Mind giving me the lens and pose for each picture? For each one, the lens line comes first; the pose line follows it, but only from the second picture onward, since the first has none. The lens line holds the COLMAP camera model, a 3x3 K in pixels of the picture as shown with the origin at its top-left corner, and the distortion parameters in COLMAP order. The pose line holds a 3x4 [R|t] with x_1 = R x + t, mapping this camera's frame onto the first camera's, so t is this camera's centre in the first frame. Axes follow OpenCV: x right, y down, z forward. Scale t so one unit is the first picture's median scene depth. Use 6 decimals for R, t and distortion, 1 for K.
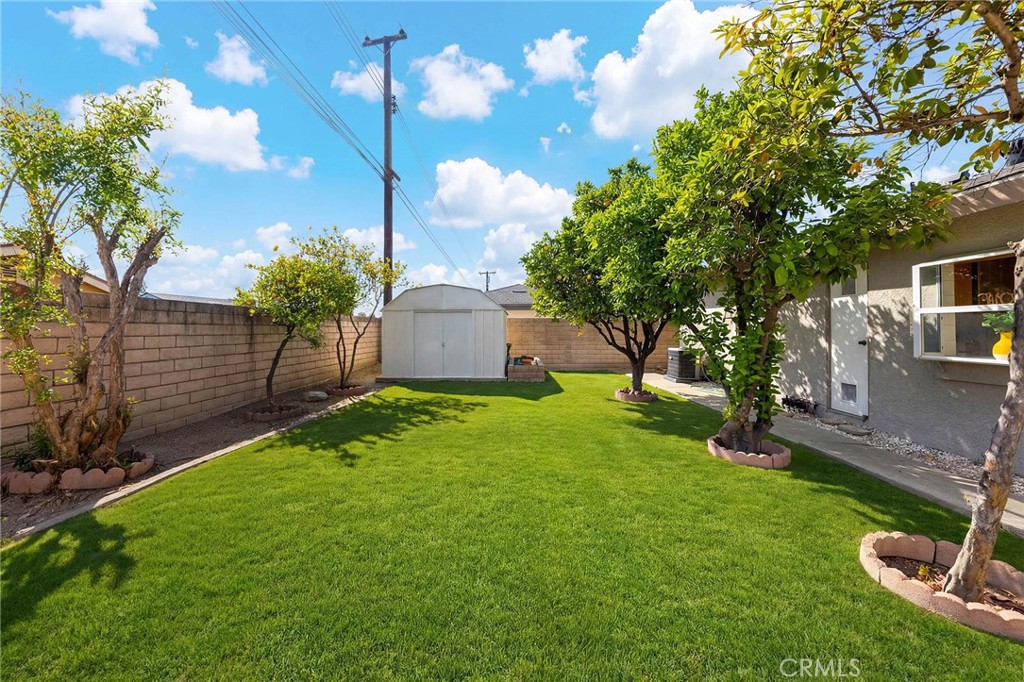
lens RADIAL K [[361.0, 0, 507.1], [0, 361.0, 333.1], [0, 0, 1]] dist [-0.000671, -0.000221]
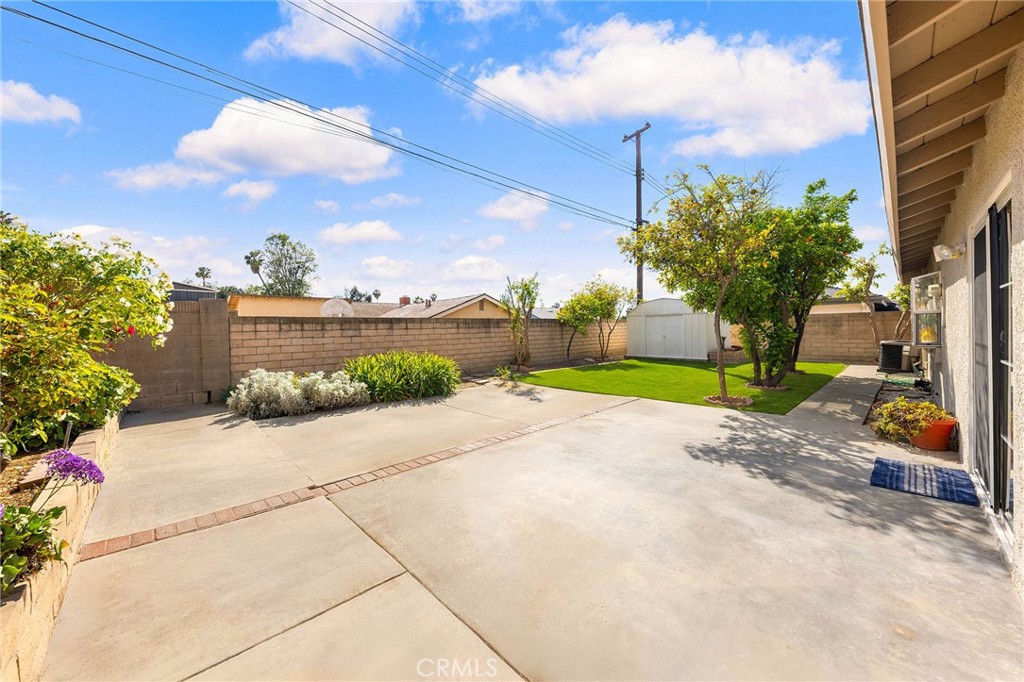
lens RADIAL K [[361.0, 0, 510.7], [0, 361.0, 333.0], [0, 0, 1]] dist [-0.000671, -0.000221]
pose [[0.707199, -0.000335, -0.707015, 0.532449], [0.009938, 0.999906, 0.009467, -0.004465], [0.706945, -0.013721, 0.707136, -0.668311]]
